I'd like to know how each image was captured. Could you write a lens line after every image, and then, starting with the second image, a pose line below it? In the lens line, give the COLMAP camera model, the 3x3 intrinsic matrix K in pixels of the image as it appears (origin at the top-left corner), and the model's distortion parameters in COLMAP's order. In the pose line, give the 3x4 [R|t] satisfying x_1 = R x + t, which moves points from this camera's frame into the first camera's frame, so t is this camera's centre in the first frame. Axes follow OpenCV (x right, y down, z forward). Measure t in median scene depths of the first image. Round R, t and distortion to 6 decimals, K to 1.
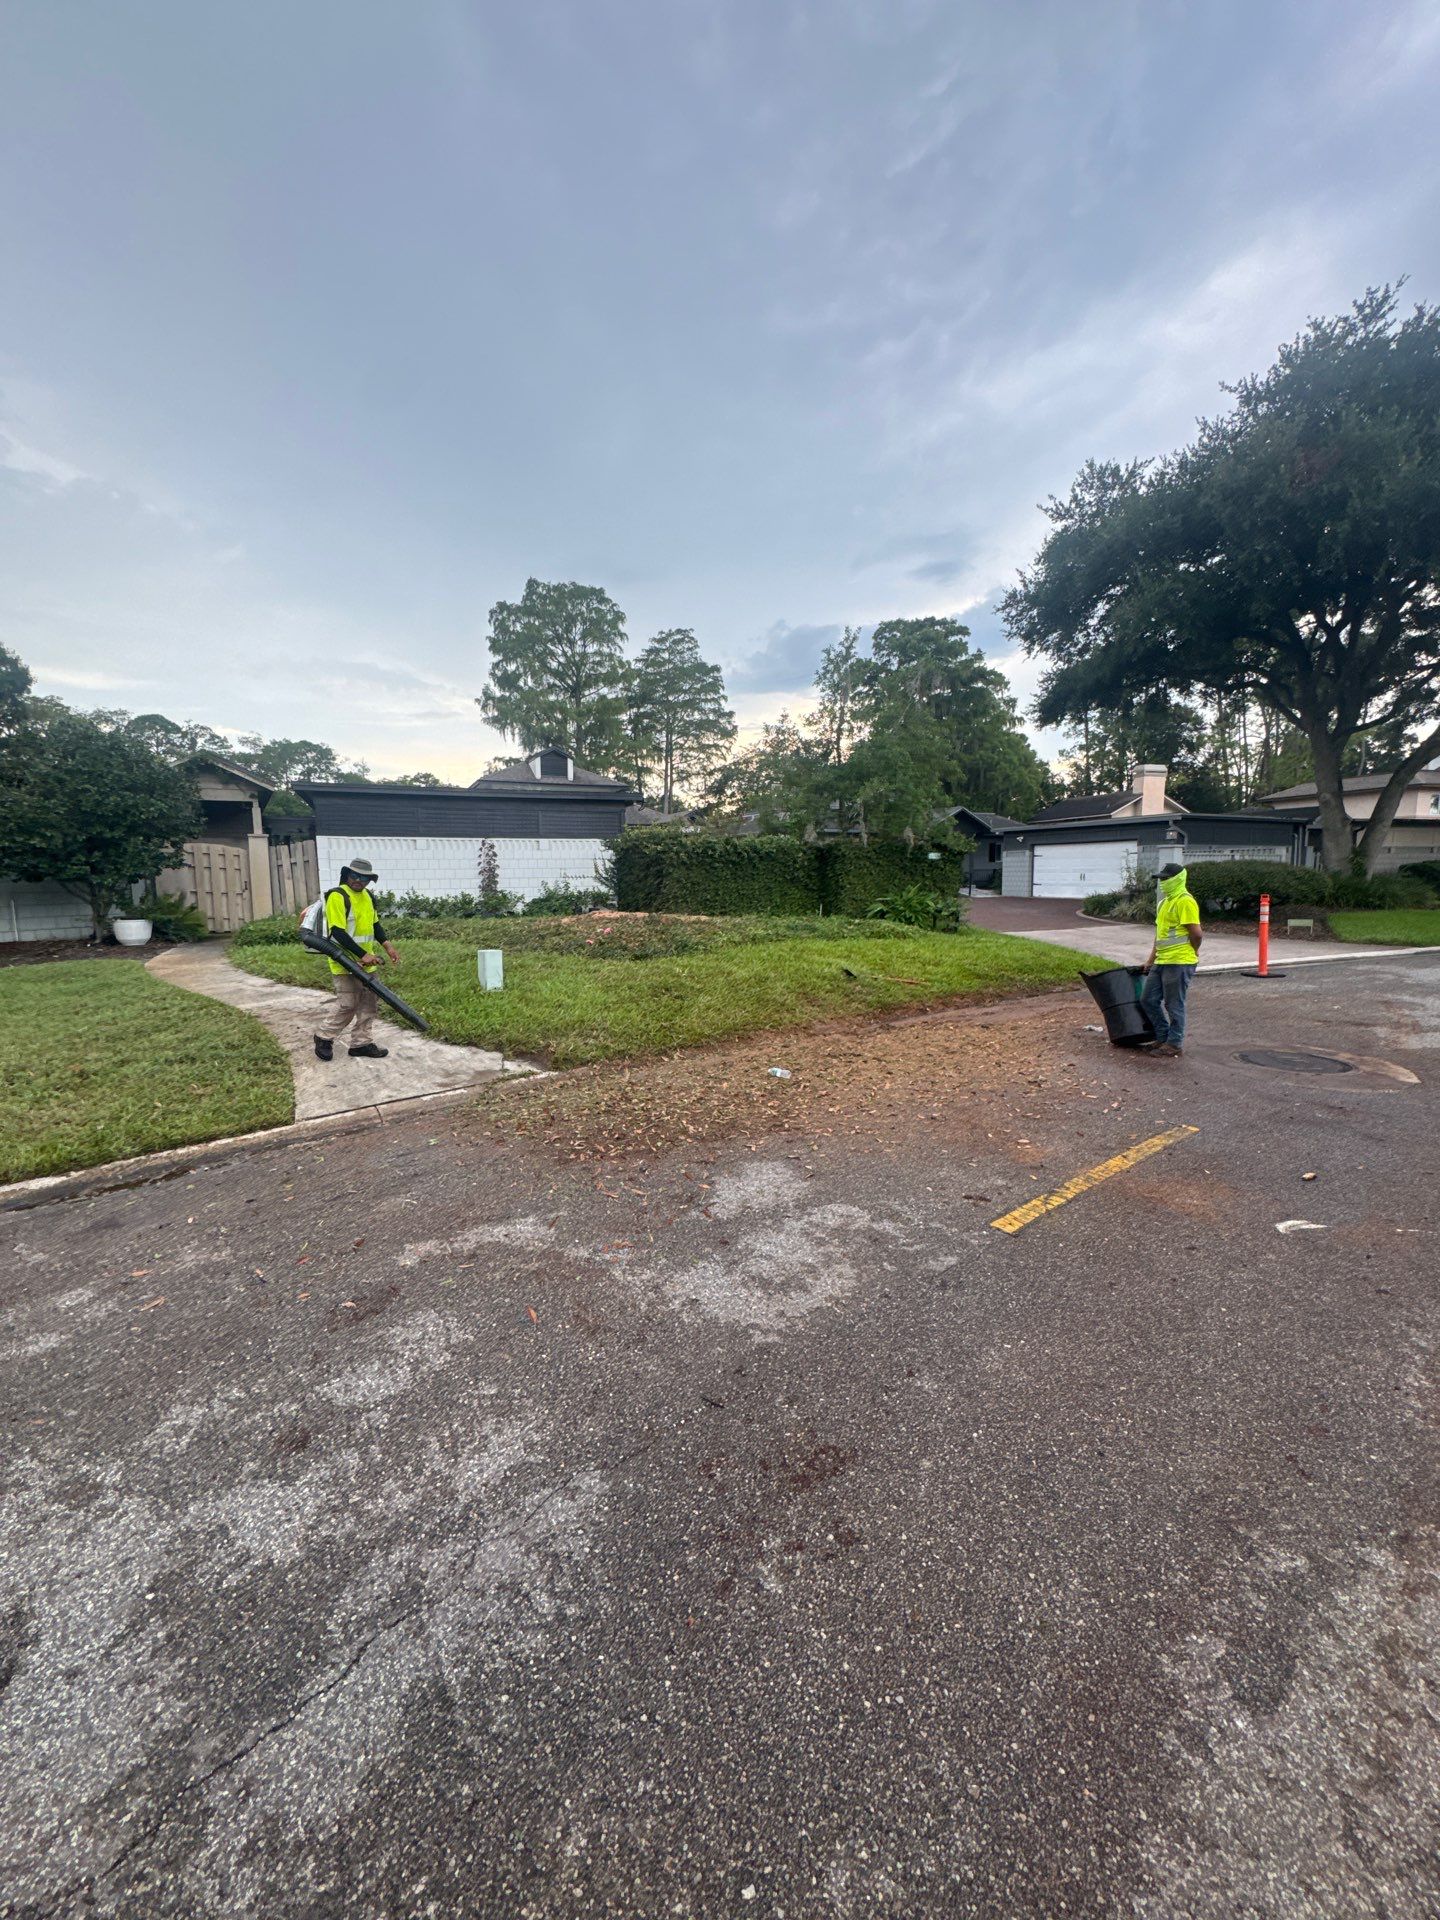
lens RADIAL K [[769.0, 0, 728.3], [0, 769.0, 965.1], [0, 0, 1]] dist [0.000486, 0.000014]
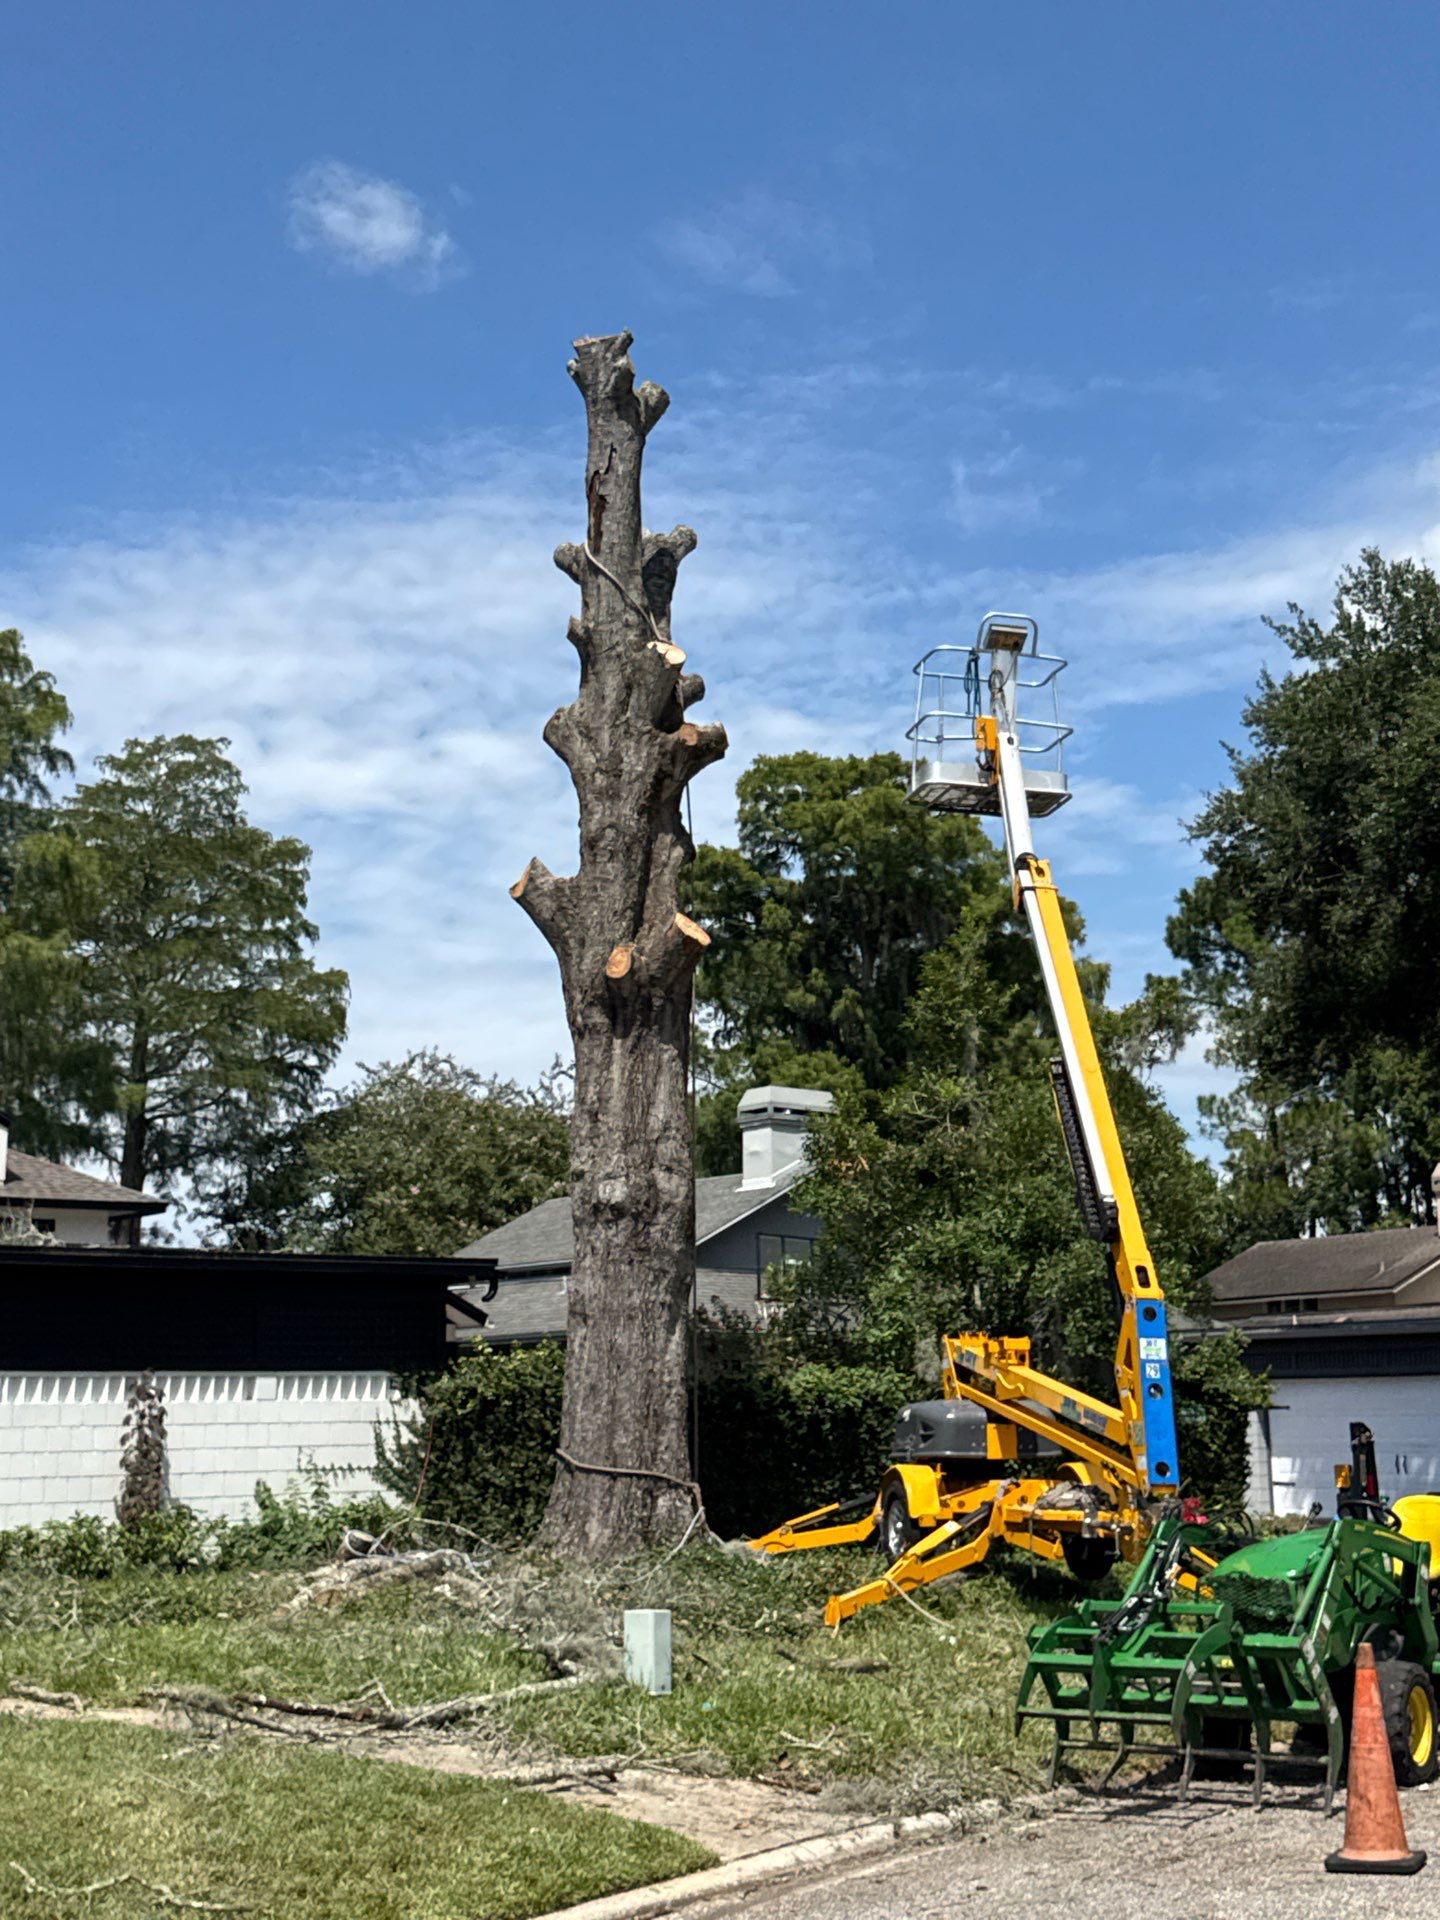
lens RADIAL K [[2621.8, 0, 722.8], [0, 2621.8, 982.5], [0, 0, 1]] dist [0.203020, -0.073637]
pose [[0.970787, 0.043262, 0.236010, -0.112971], [0.027130, 0.957512, -0.287113, 0.014289], [-0.238404, 0.285129, 0.928367, -0.129567]]
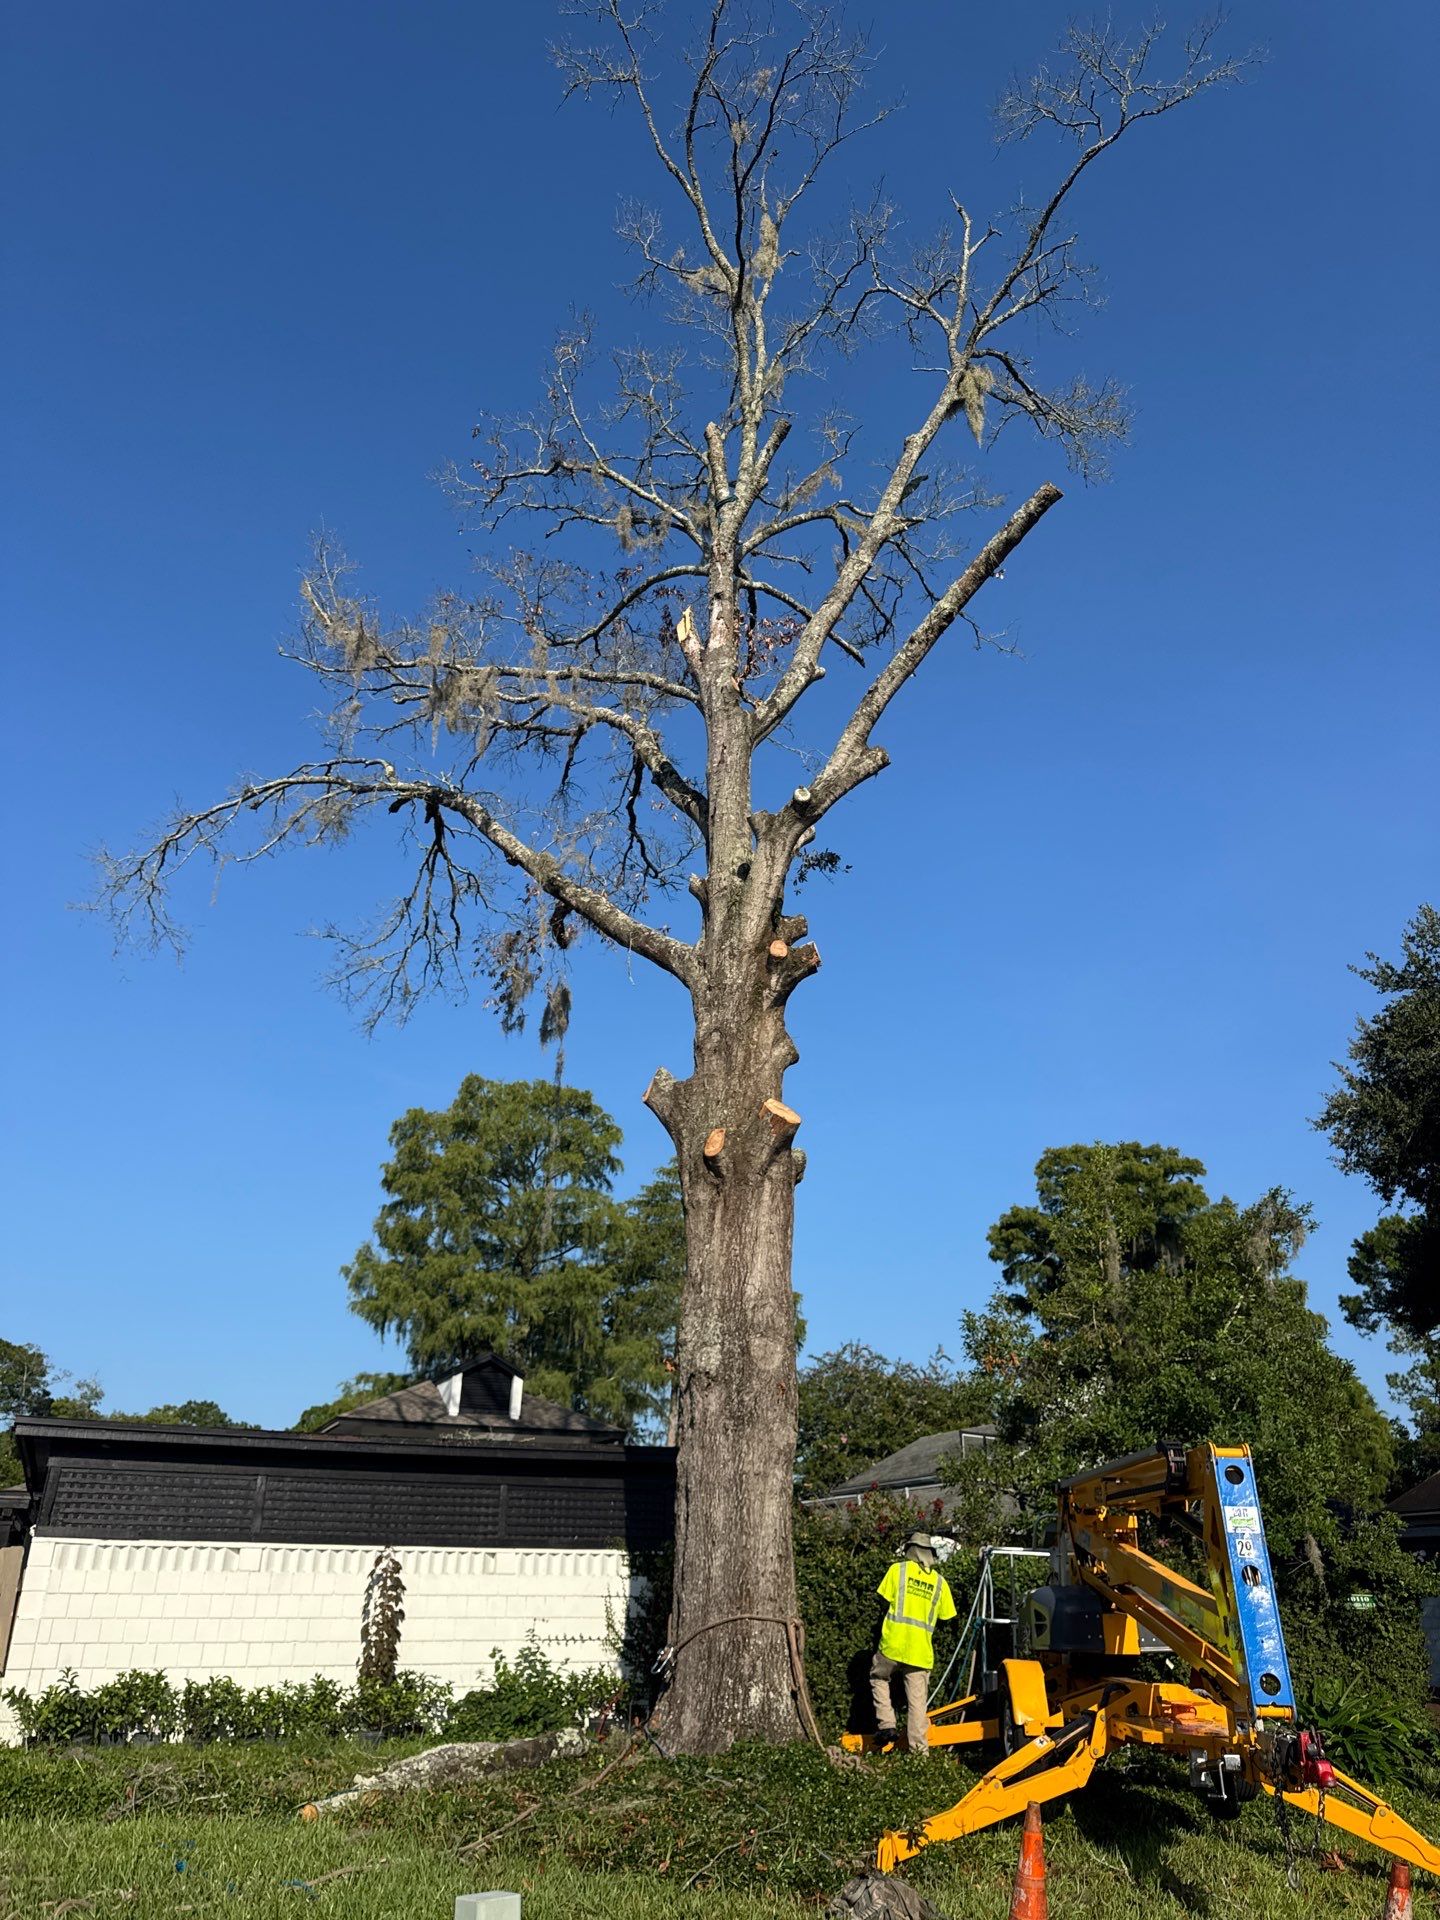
lens RADIAL K [[1356.8, 0, 720.0], [0, 1356.8, 960.0], [0, 0, 1]] dist [0.106936, -0.159261]
pose [[0.999692, 0.007029, -0.023782, -0.030130], [-0.018579, 0.847495, -0.530477, -0.007888], [0.016426, 0.530756, 0.847365, 0.030193]]
